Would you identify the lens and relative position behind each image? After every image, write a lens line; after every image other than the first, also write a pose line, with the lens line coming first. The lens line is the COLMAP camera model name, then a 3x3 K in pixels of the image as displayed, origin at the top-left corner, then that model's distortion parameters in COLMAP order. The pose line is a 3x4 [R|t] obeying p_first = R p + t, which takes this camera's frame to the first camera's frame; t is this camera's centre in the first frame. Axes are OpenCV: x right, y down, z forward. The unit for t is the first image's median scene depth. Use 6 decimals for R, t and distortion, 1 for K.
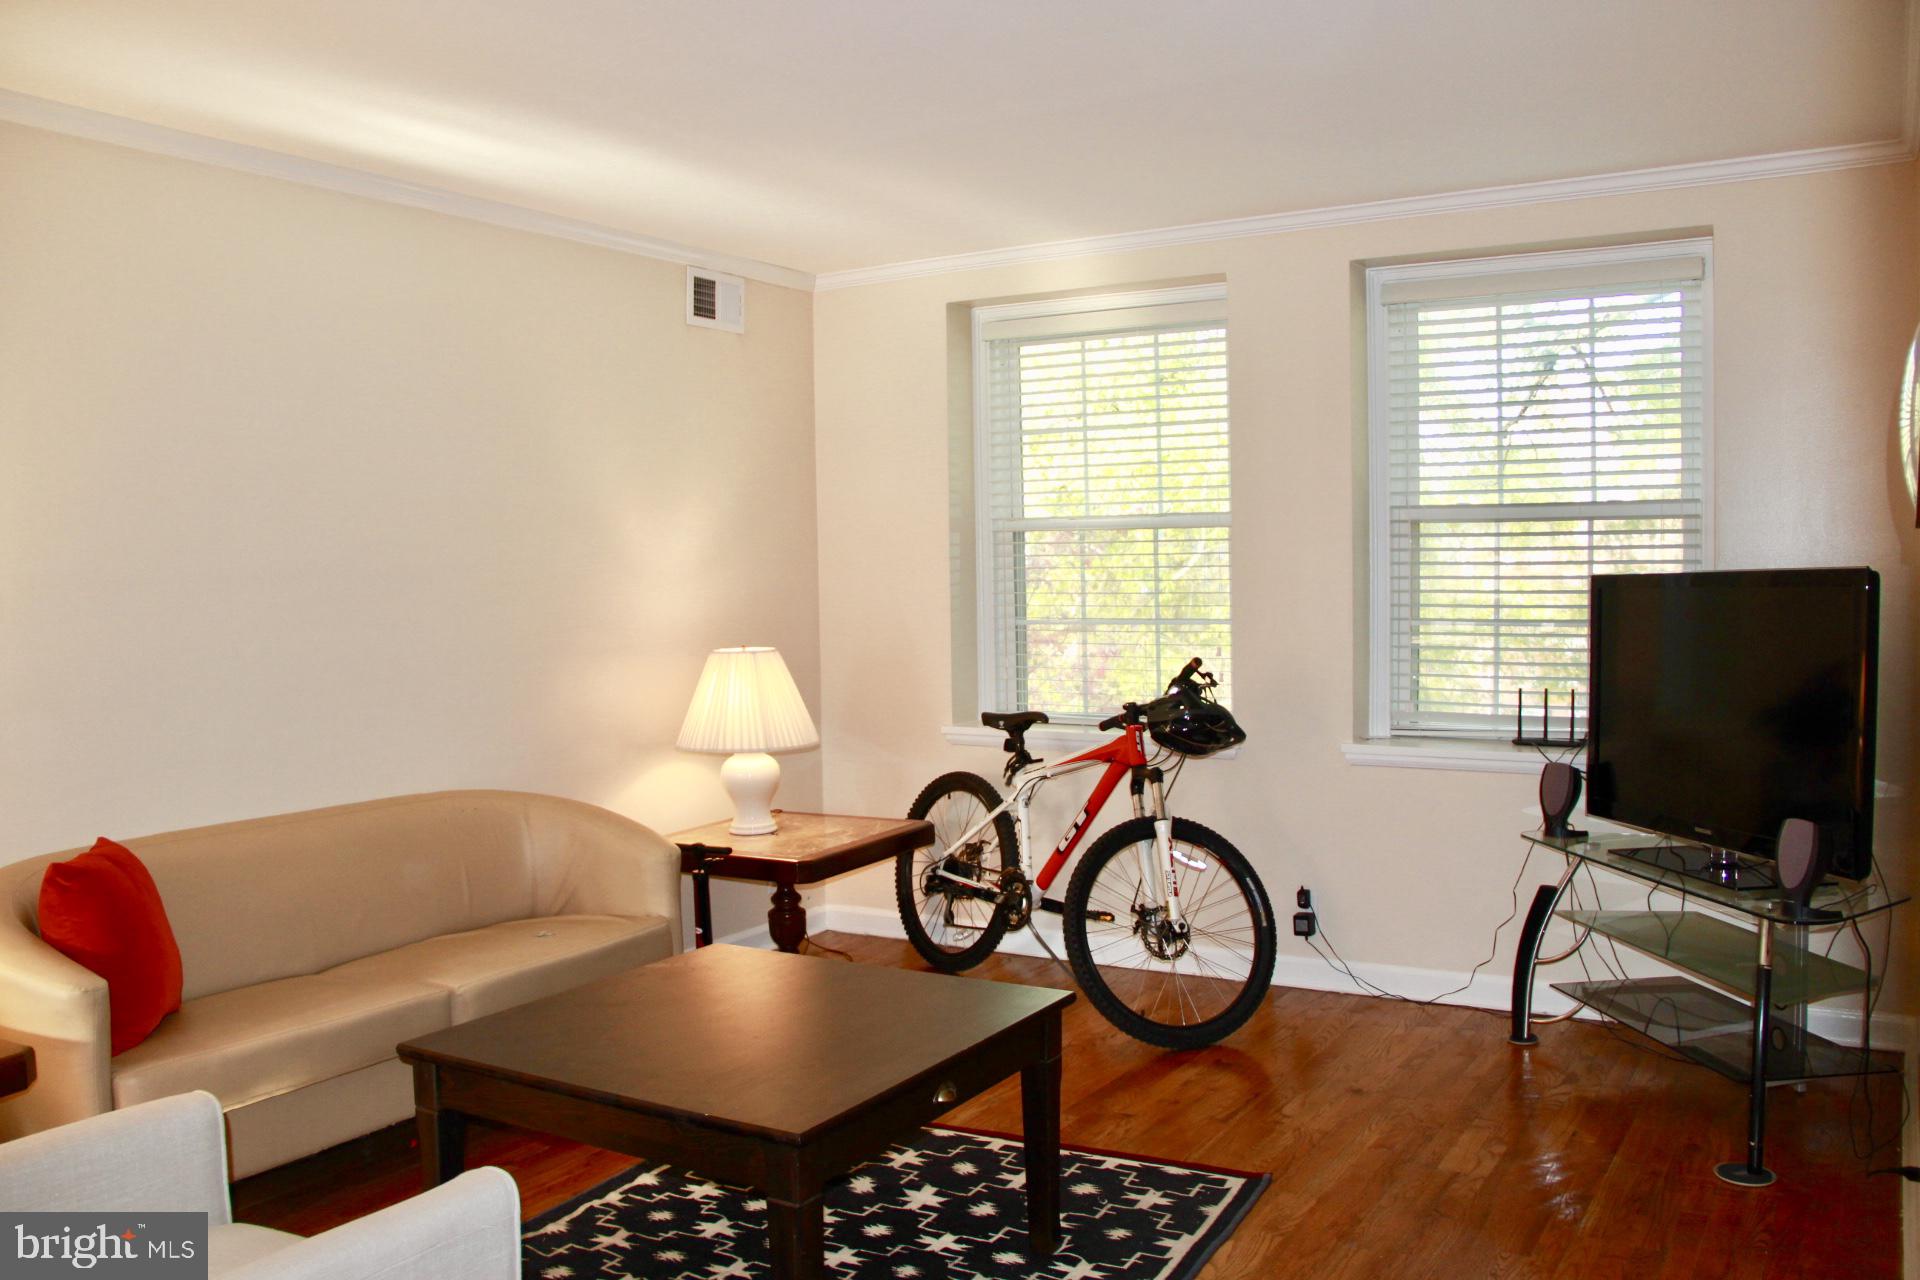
lens RADIAL K [[1602.1, 0, 959.4], [0, 1602.1, 632.3], [0, 0, 1]] dist [-0.178665, 0.141660]
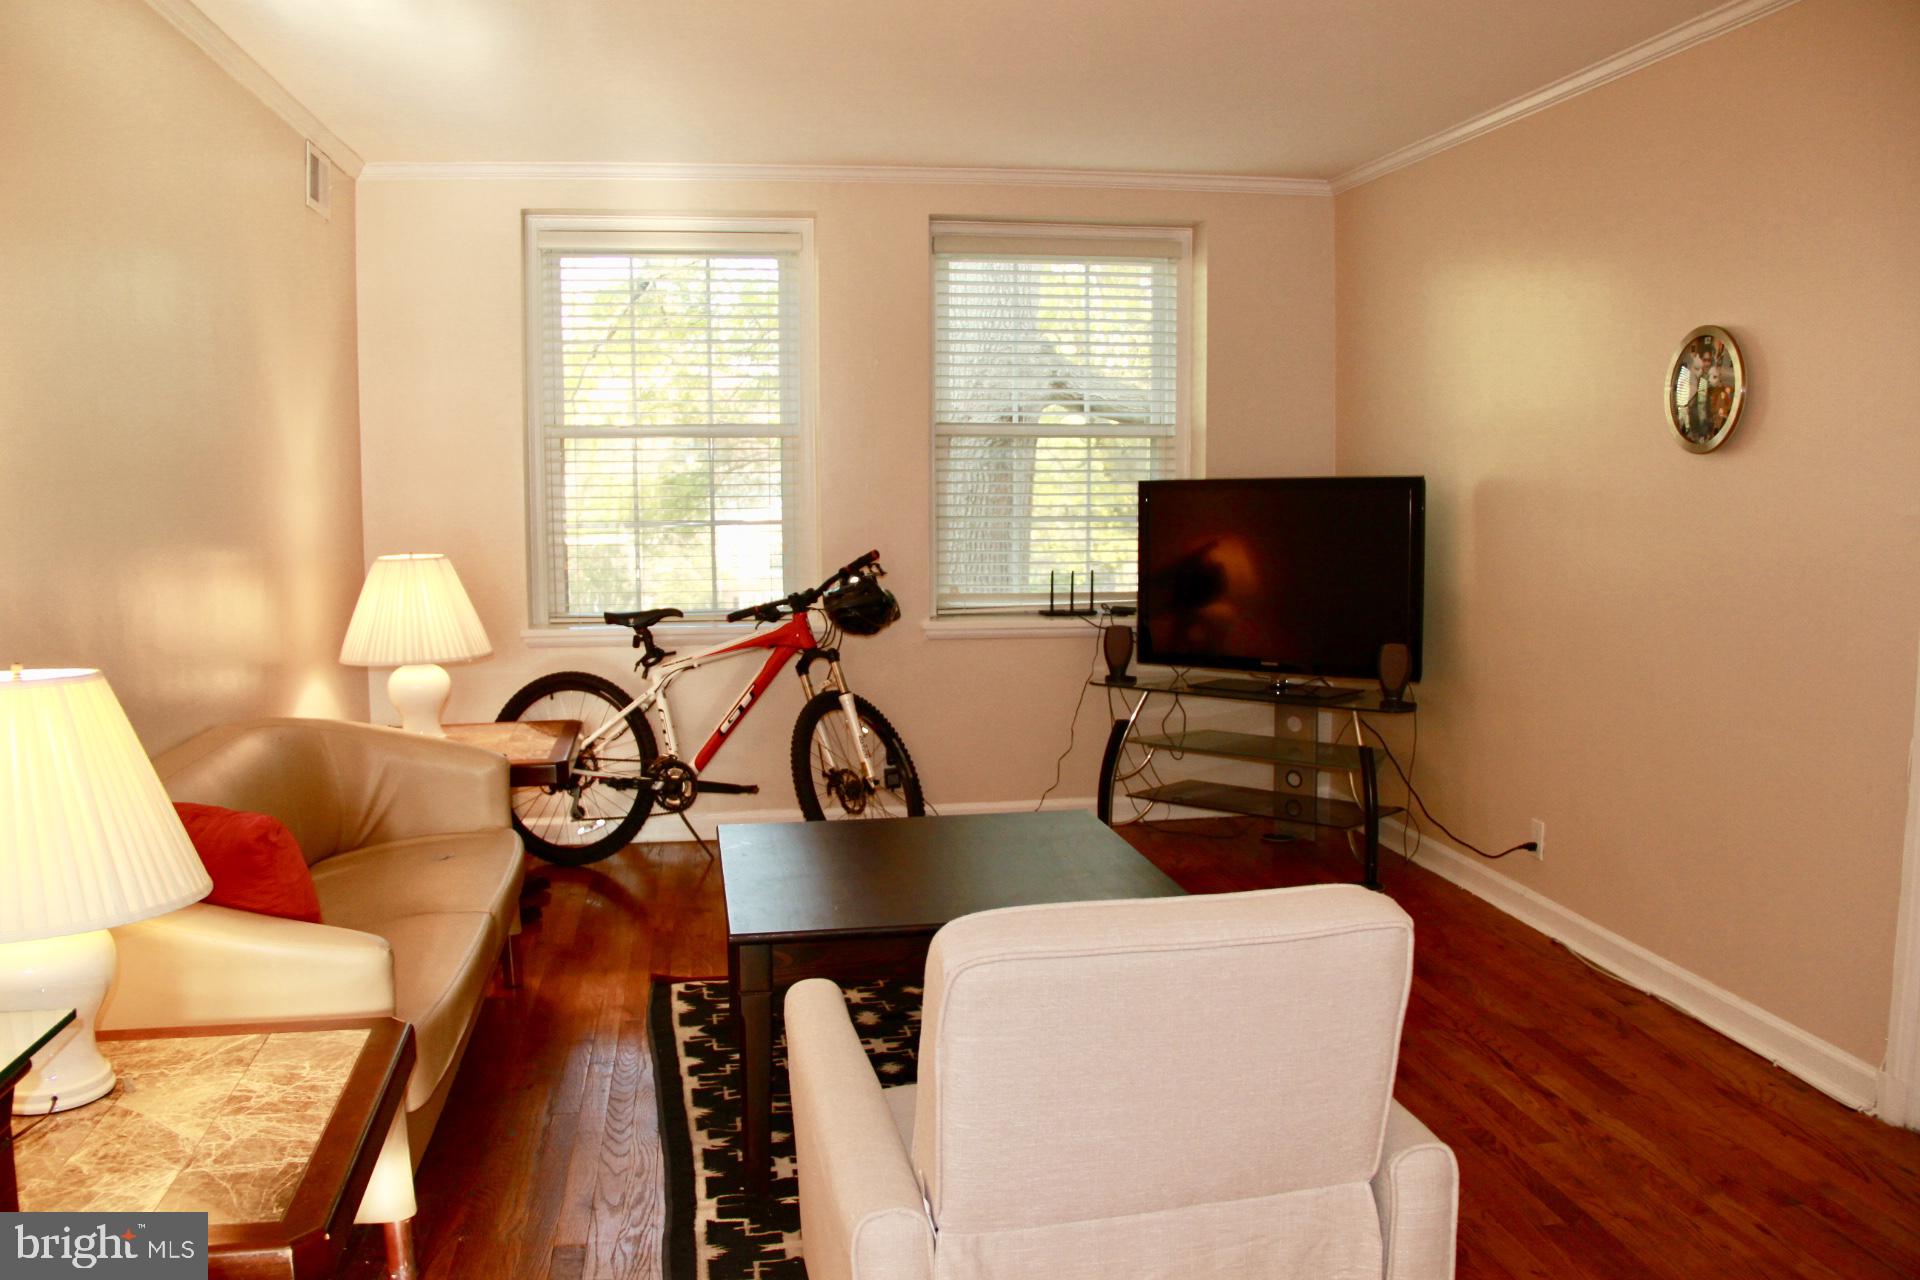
lens RADIAL K [[1602.1, 0, 959.4], [0, 1602.1, 632.3], [0, 0, 1]] dist [-0.178665, 0.141660]
pose [[0.752224, -0.053999, 0.656691, -0.513476], [0.018836, 0.997991, 0.060488, 0.005465], [-0.658638, -0.033131, 0.751730, 0.075525]]
